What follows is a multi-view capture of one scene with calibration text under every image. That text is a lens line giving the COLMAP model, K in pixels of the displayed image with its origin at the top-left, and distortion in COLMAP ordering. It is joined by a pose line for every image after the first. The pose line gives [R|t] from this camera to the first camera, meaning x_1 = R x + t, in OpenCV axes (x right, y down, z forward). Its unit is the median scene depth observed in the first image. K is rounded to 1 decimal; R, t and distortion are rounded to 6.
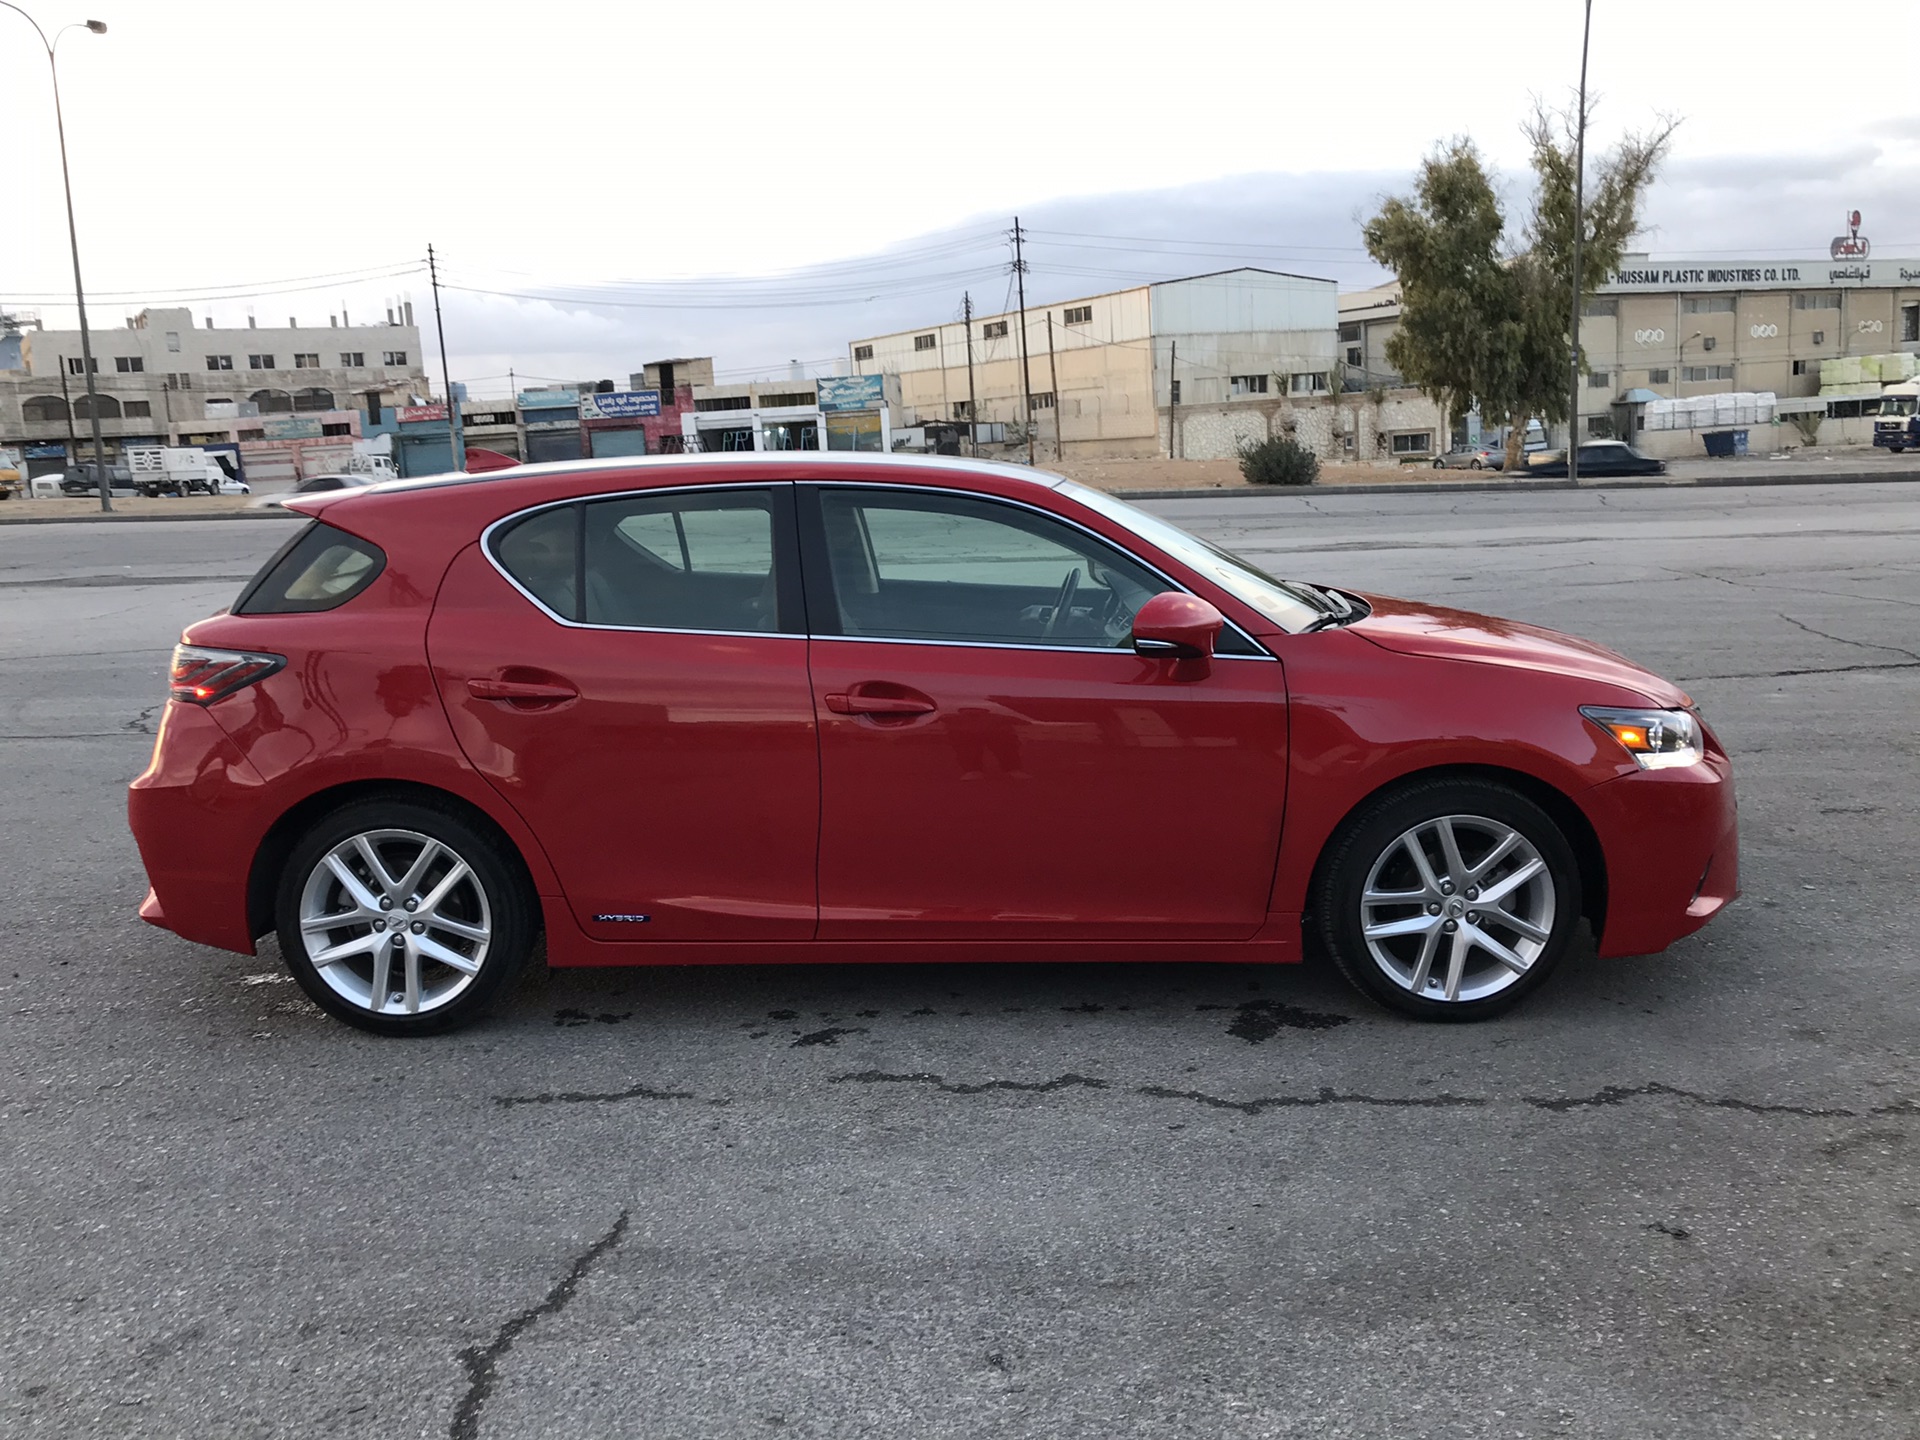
lens RADIAL K [[1570.5, 0, 965.6], [0, 1570.5, 721.3], [0, 0, 1]] dist [0.006390, -0.000783]
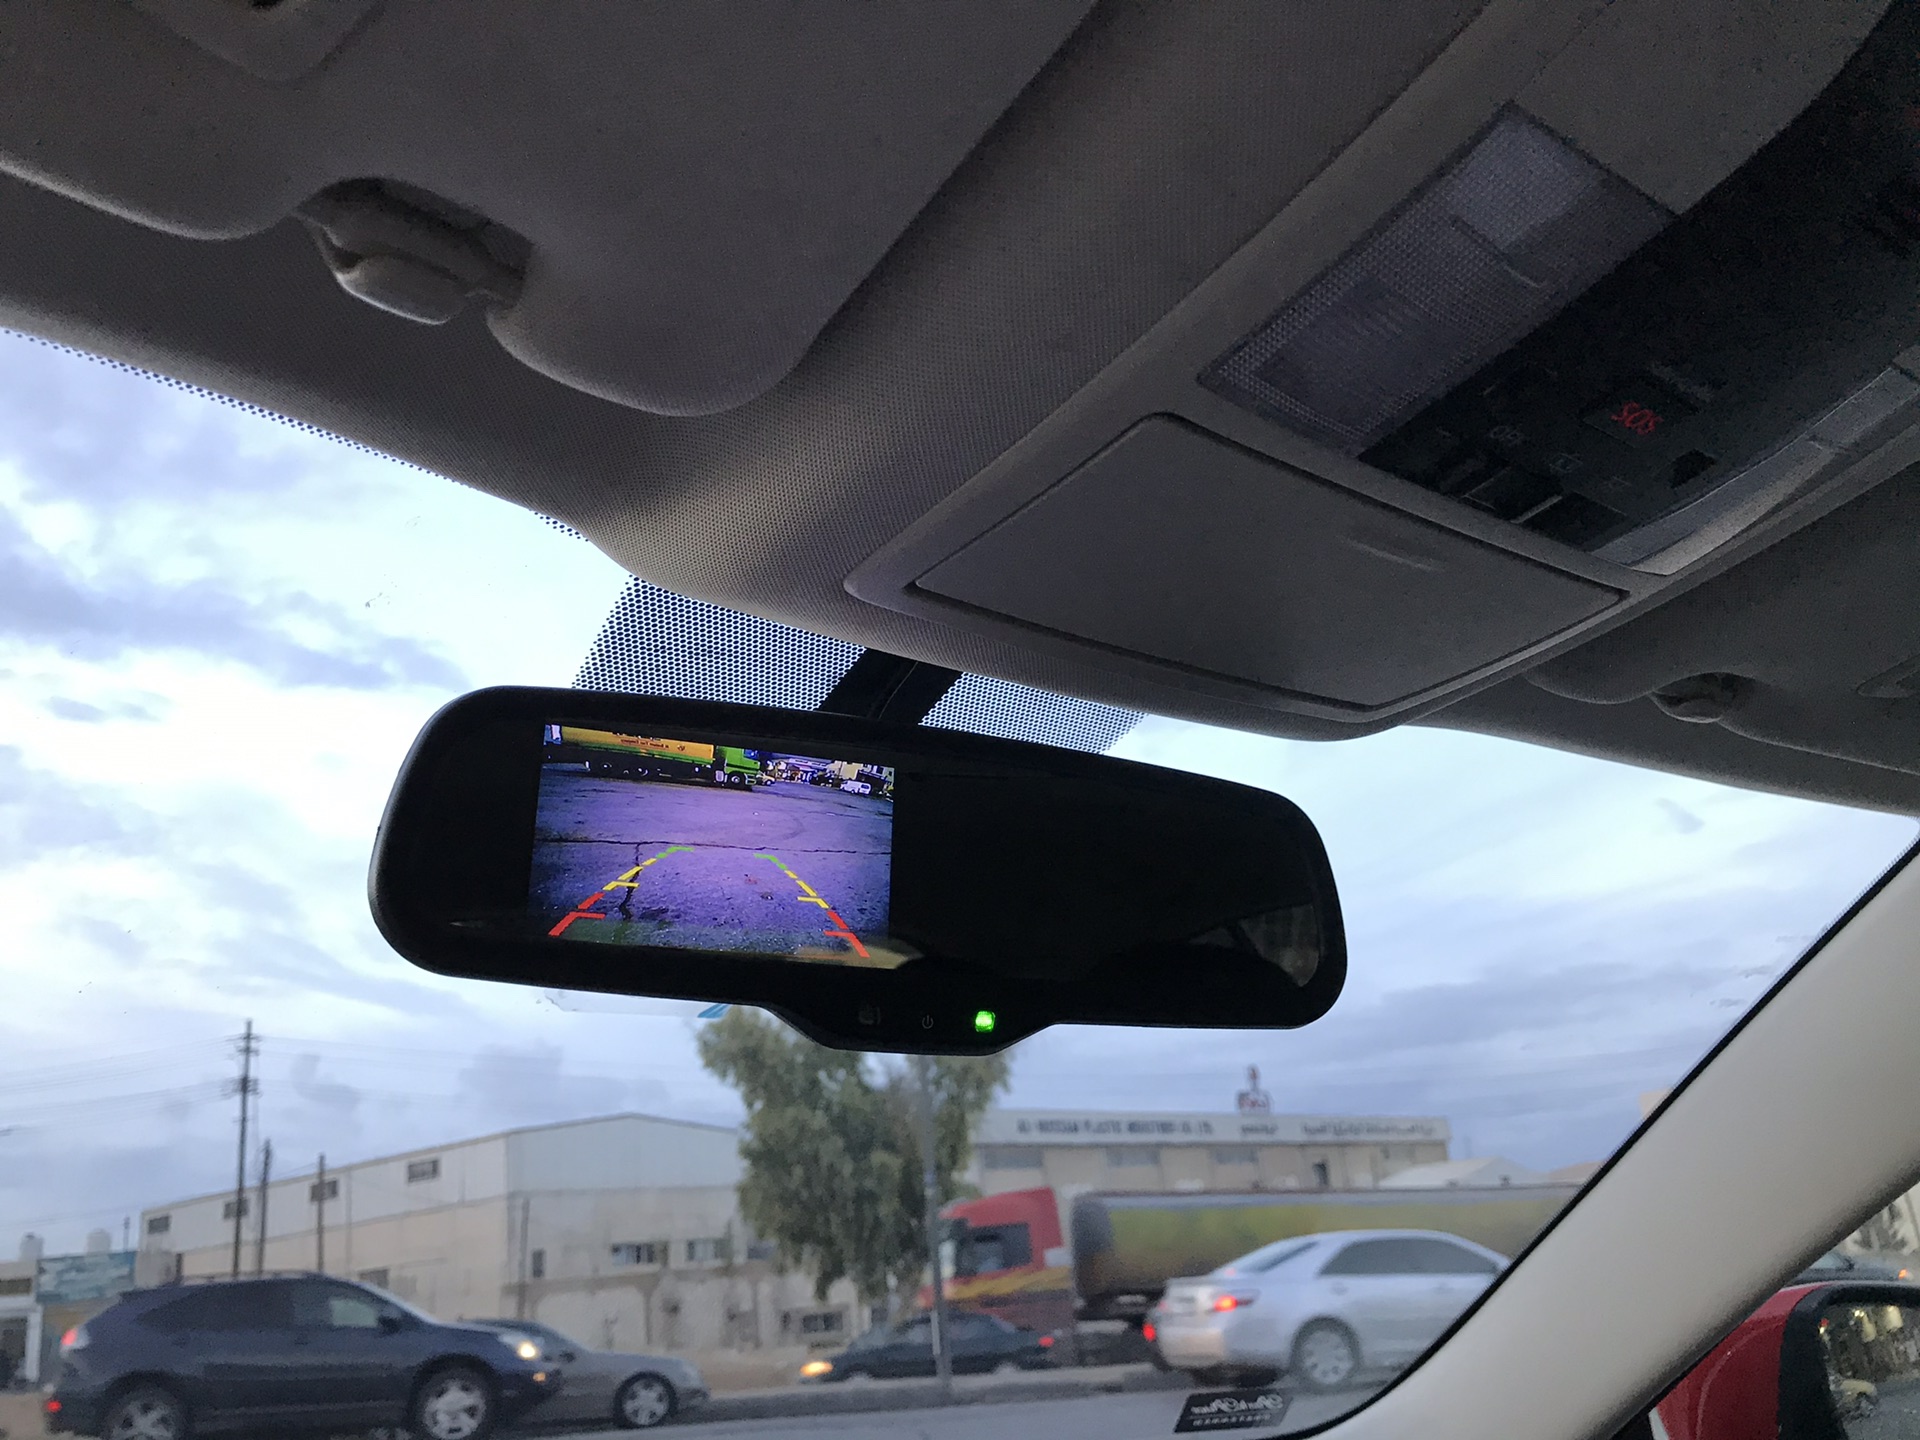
lens RADIAL K [[1570.5, 0, 959.5], [0, 1570.5, 720.9], [0, 0, 1]] dist [0.006390, -0.000783]
pose [[0.949484, 0.083746, 0.302434, 0.080928], [0.084394, 0.860087, -0.503118, -0.030308], [-0.302254, 0.503226, 0.809571, 0.164504]]
